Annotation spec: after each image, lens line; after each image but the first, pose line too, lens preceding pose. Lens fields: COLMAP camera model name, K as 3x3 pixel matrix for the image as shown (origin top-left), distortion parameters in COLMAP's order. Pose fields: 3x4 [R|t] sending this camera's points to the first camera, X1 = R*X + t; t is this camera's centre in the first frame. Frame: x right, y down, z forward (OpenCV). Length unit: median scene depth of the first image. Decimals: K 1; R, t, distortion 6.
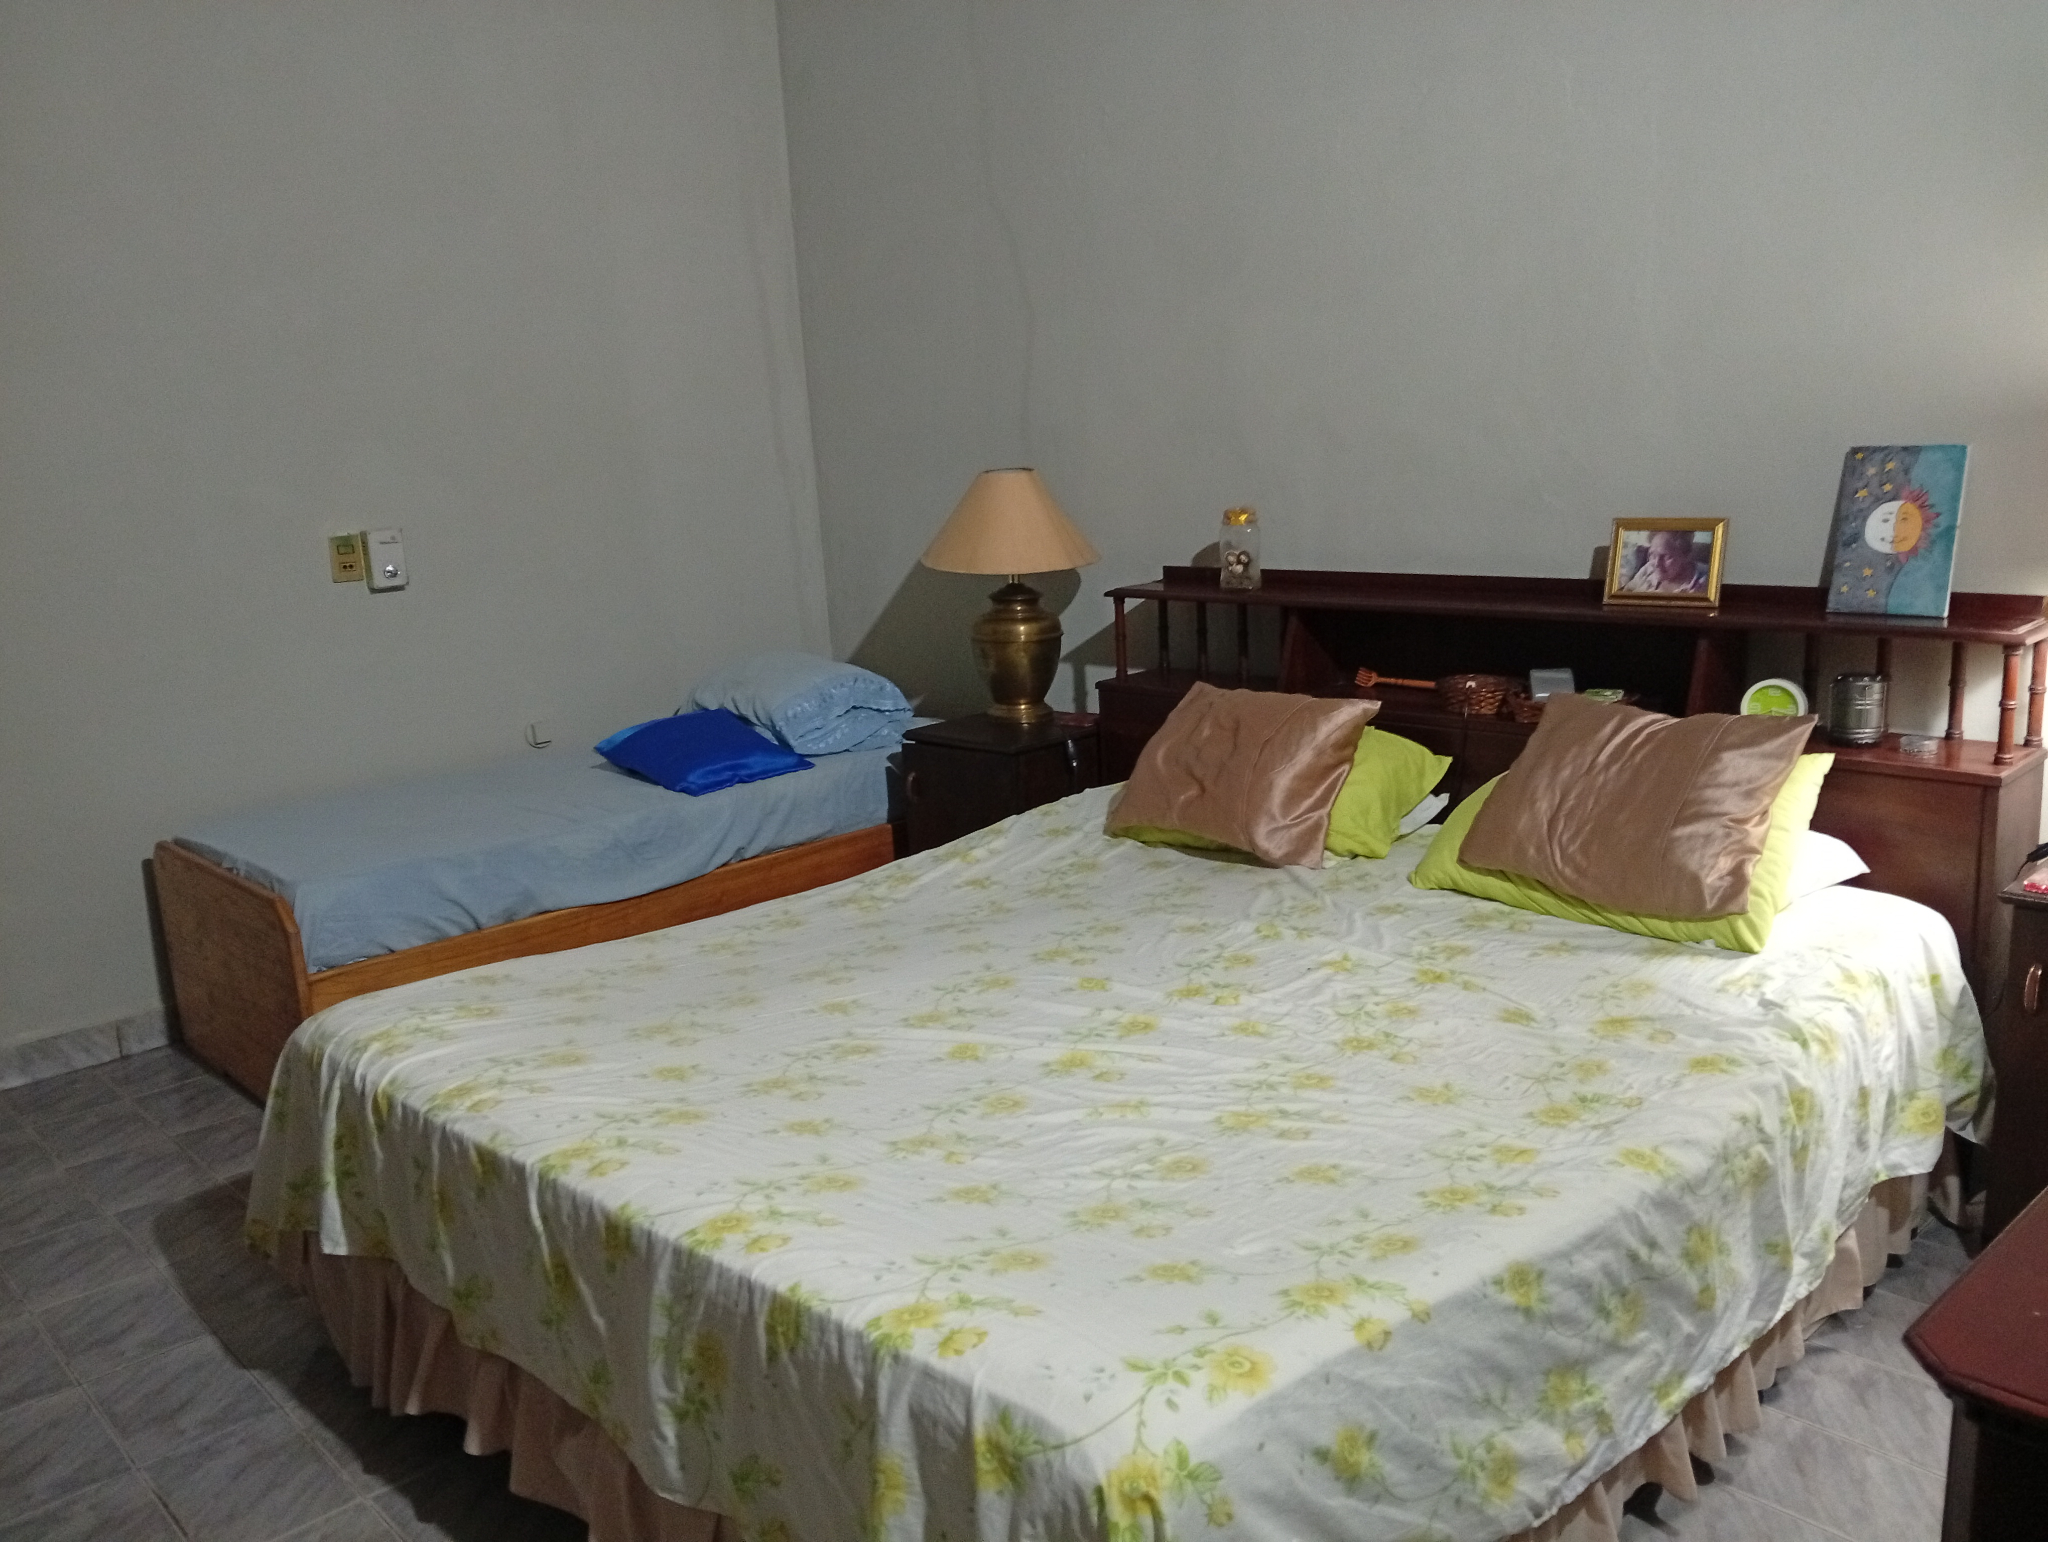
lens RADIAL K [[1677.9, 0, 1031.8], [0, 1677.9, 735.5], [0, 0, 1]] dist [0.060886, -0.111193]
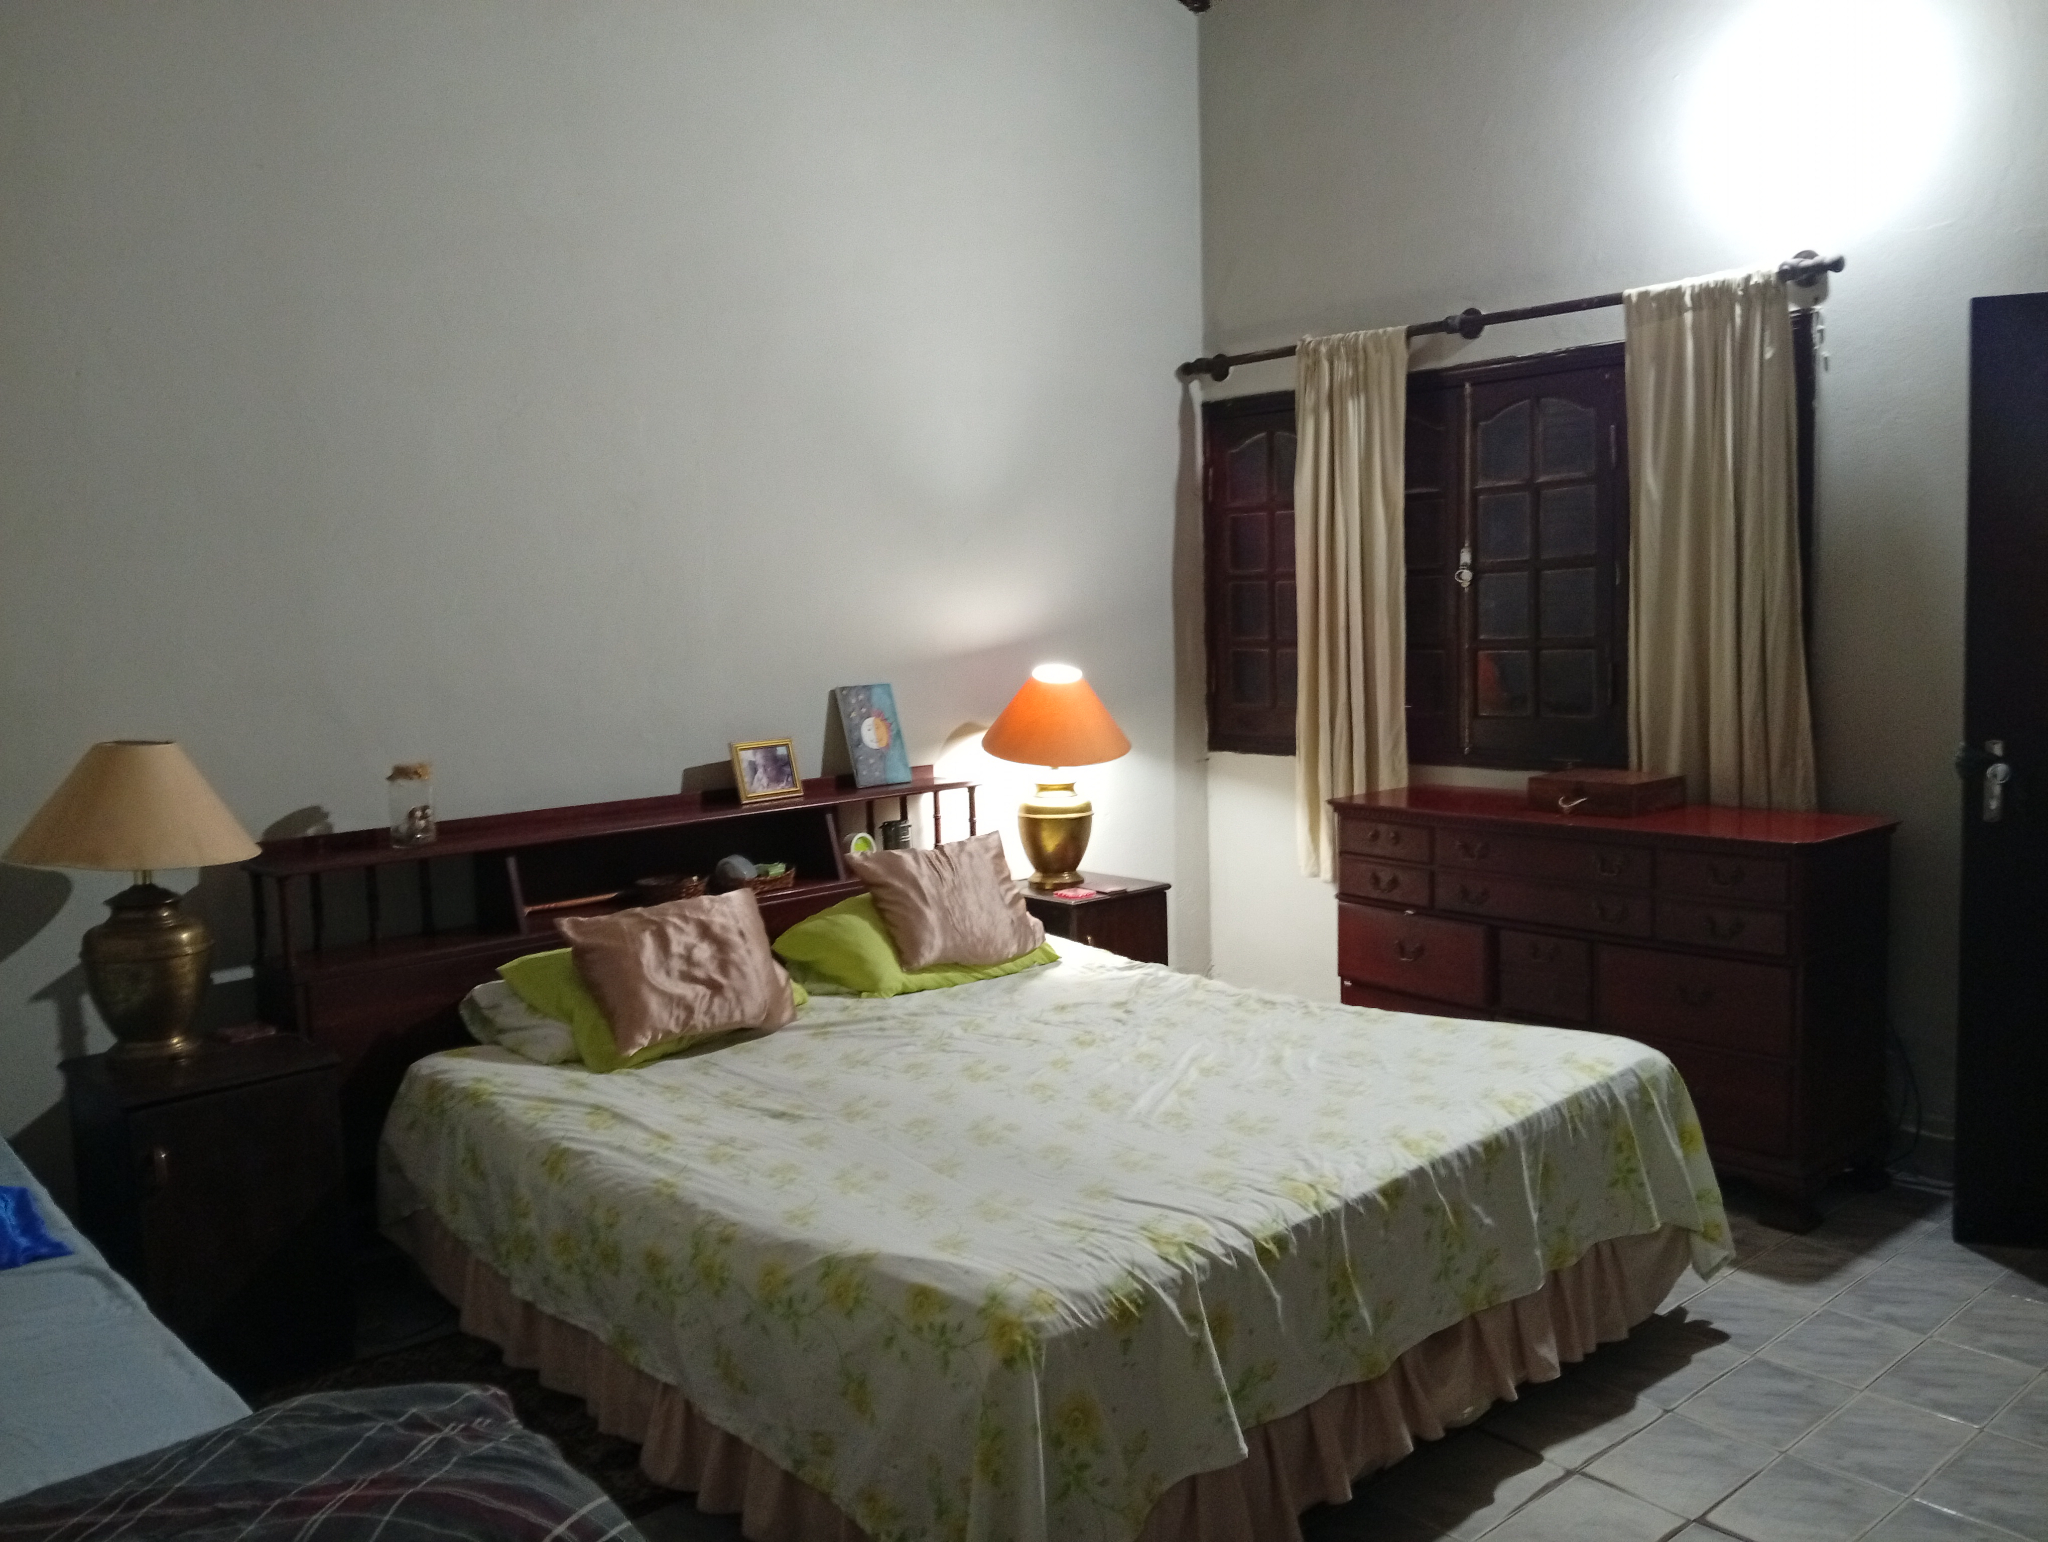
lens RADIAL K [[1616.3, 0, 1024.0], [0, 1616.3, 771.0], [0, 0, 1]] dist [0.073969, -0.113468]
pose [[0.037667, -0.048600, 0.998108, -1.058812], [0.219601, 0.974803, 0.039178, -0.116233], [-0.974862, 0.217709, 0.047391, 0.786428]]
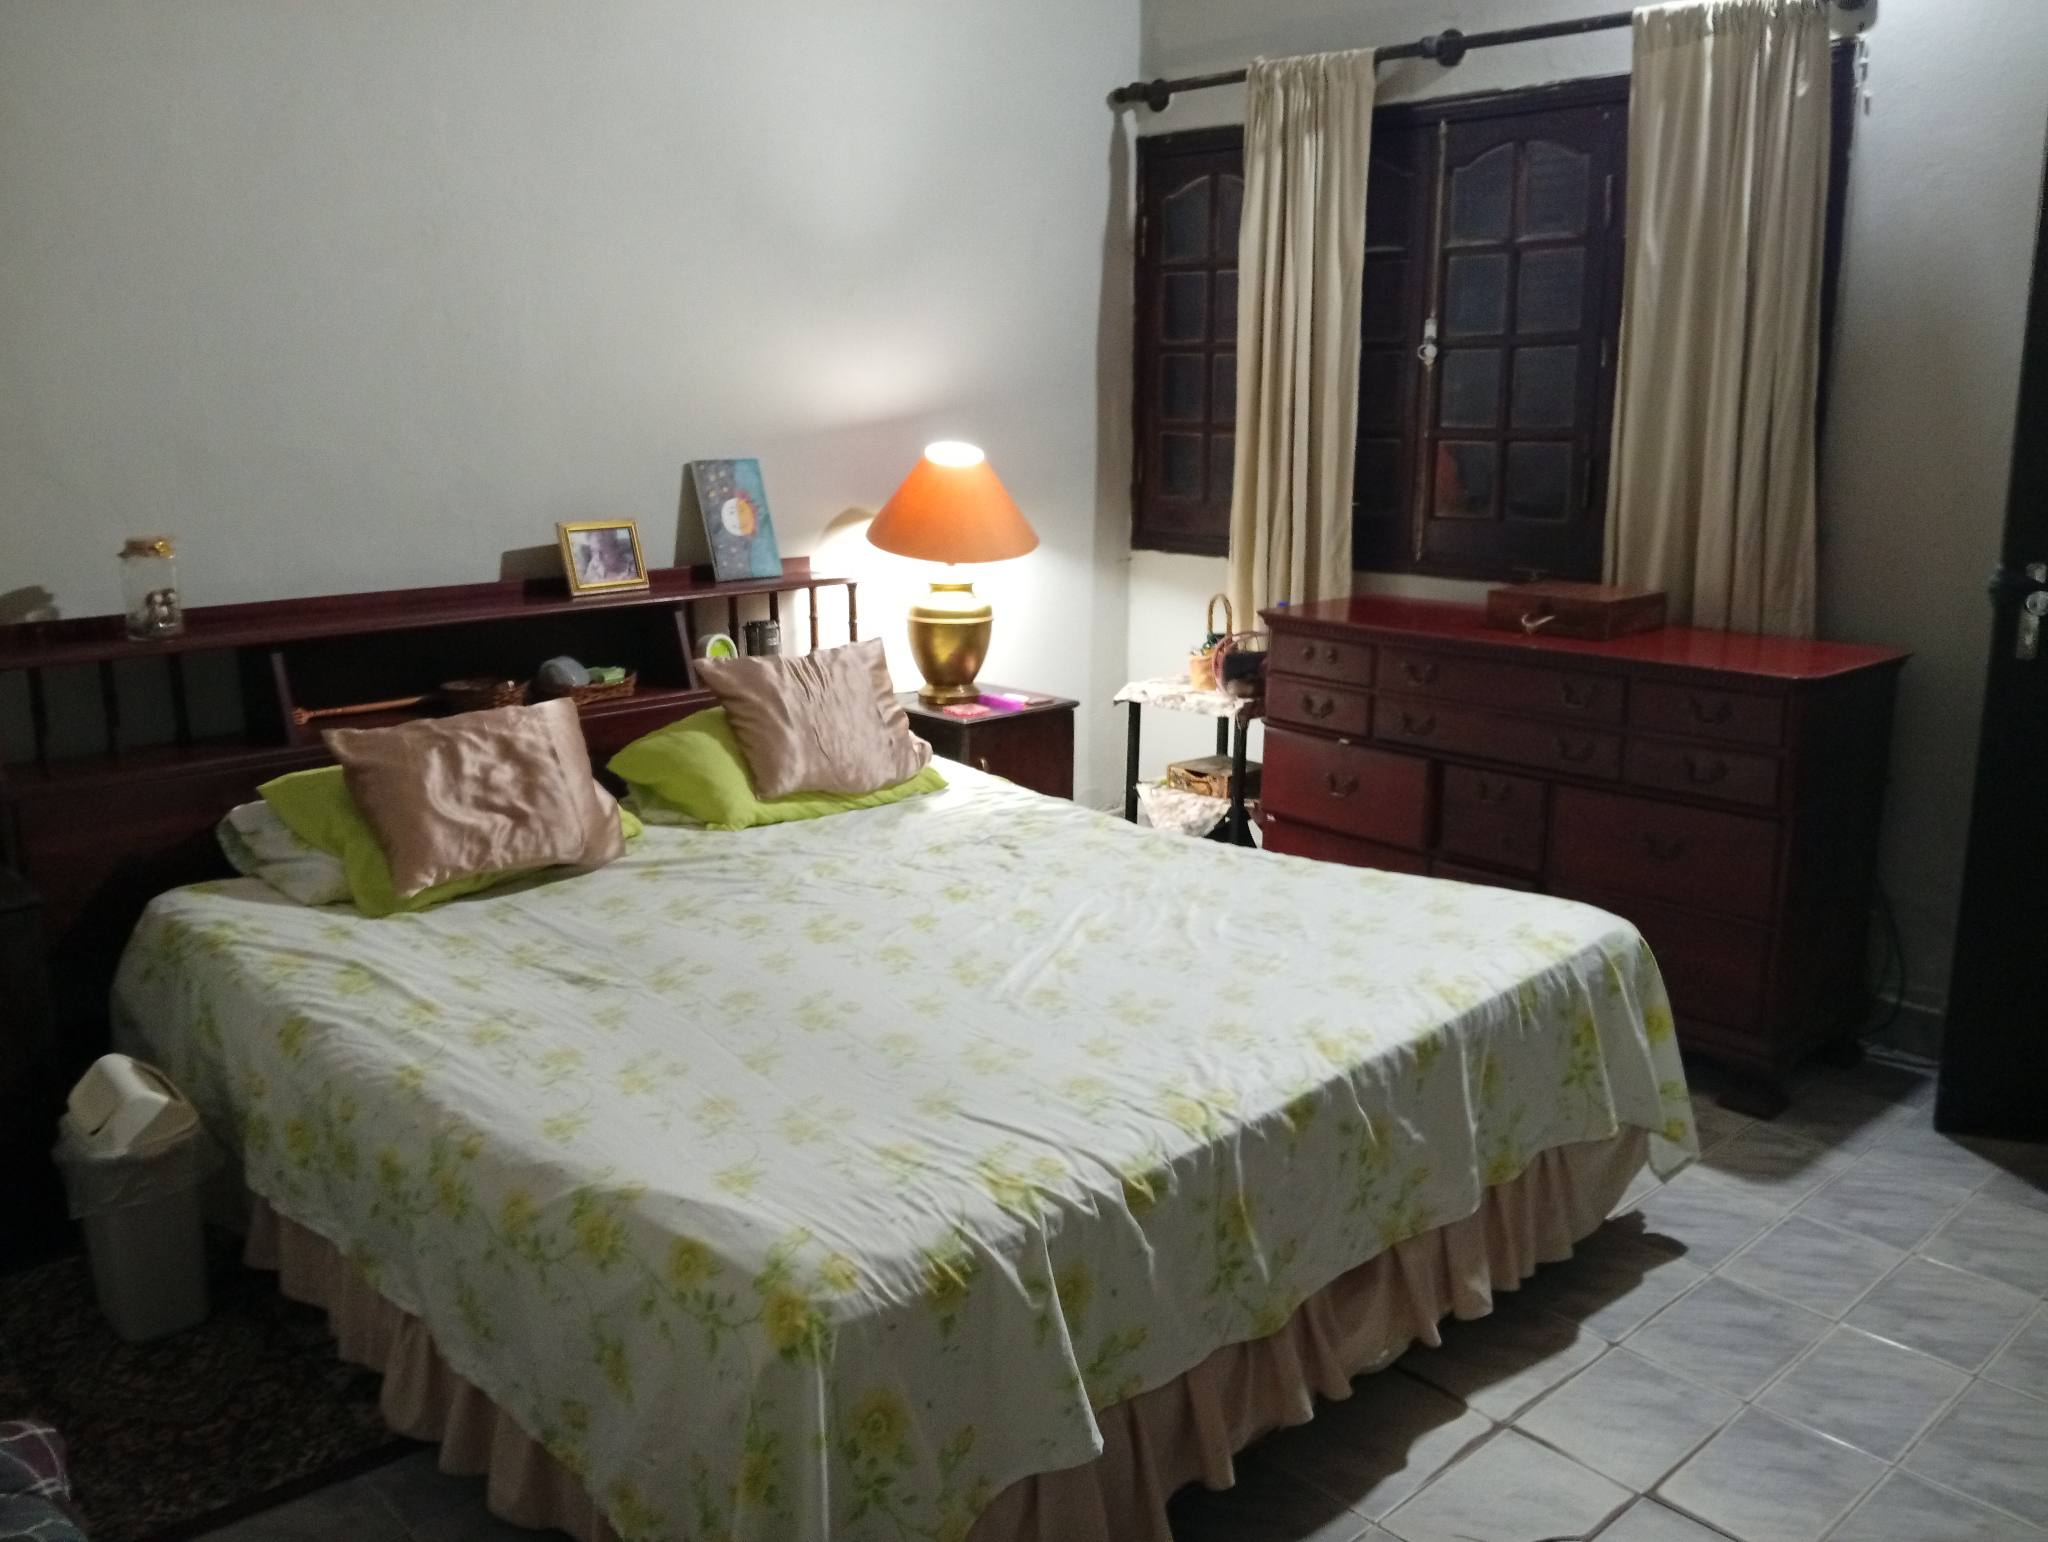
lens RADIAL K [[1677.9, 0, 1031.8], [0, 1677.9, 735.5], [0, 0, 1]] dist [0.060886, -0.111193]
pose [[-0.002918, -0.149498, 0.988758, -0.901390], [0.190534, 0.970565, 0.147310, -0.105729], [-0.981676, 0.188822, 0.025652, 0.753260]]
